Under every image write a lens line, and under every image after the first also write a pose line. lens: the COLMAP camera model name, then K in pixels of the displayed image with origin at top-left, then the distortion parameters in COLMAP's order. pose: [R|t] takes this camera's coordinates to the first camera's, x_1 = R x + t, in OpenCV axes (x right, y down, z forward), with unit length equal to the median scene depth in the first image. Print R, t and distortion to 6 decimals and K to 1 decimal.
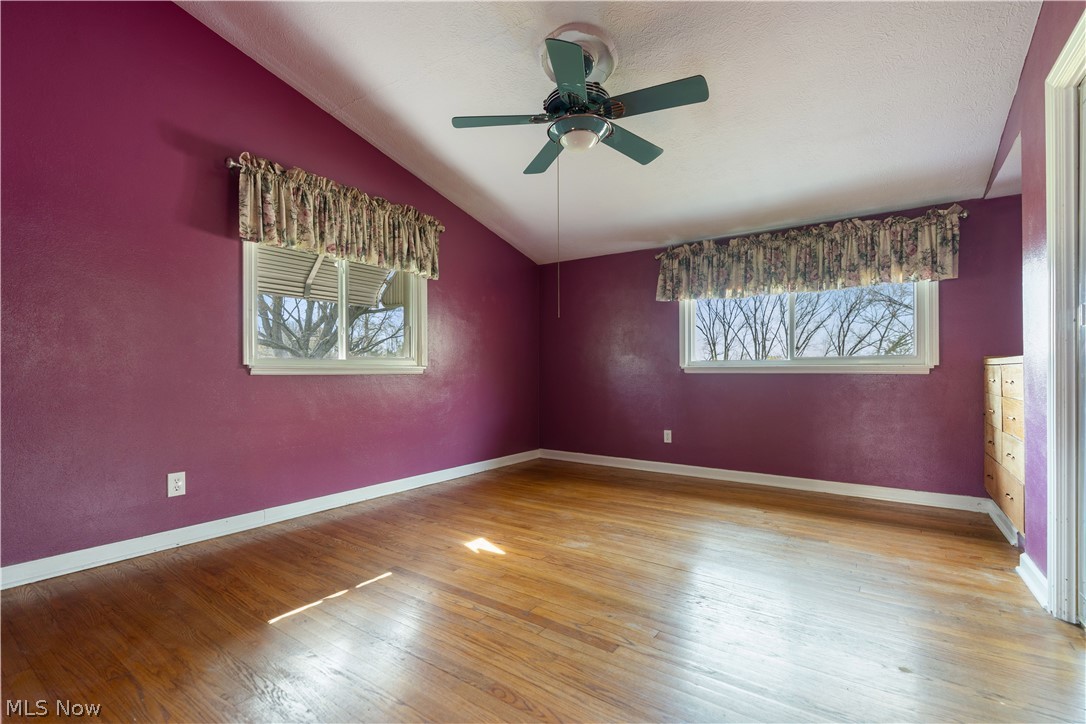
lens RADIAL K [[486.3, 0, 539.1], [0, 486.3, 370.3], [0, 0, 1]] dist [-0.006271, 0.002981]
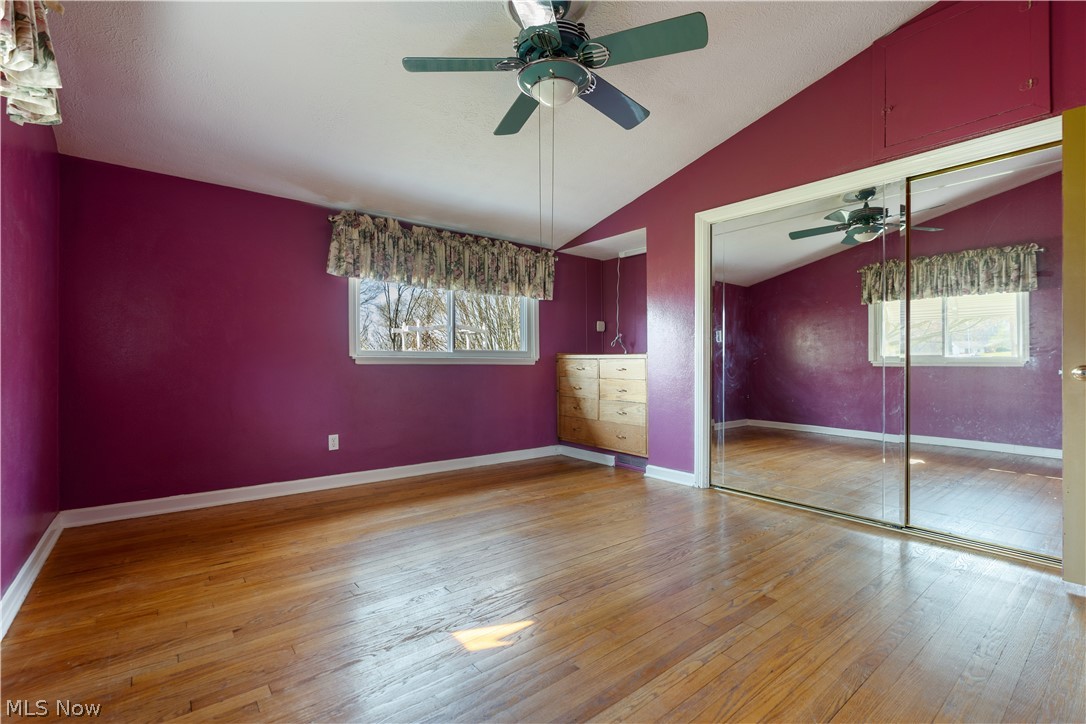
lens RADIAL K [[486.3, 0, 540.3], [0, 486.3, 358.9], [0, 0, 1]] dist [-0.006271, 0.002981]
pose [[0.280956, 0.008894, 0.959679, -0.507726], [-0.005446, 0.999956, -0.007673, 0.001562], [-0.959705, -0.003071, 0.280992, 0.537622]]
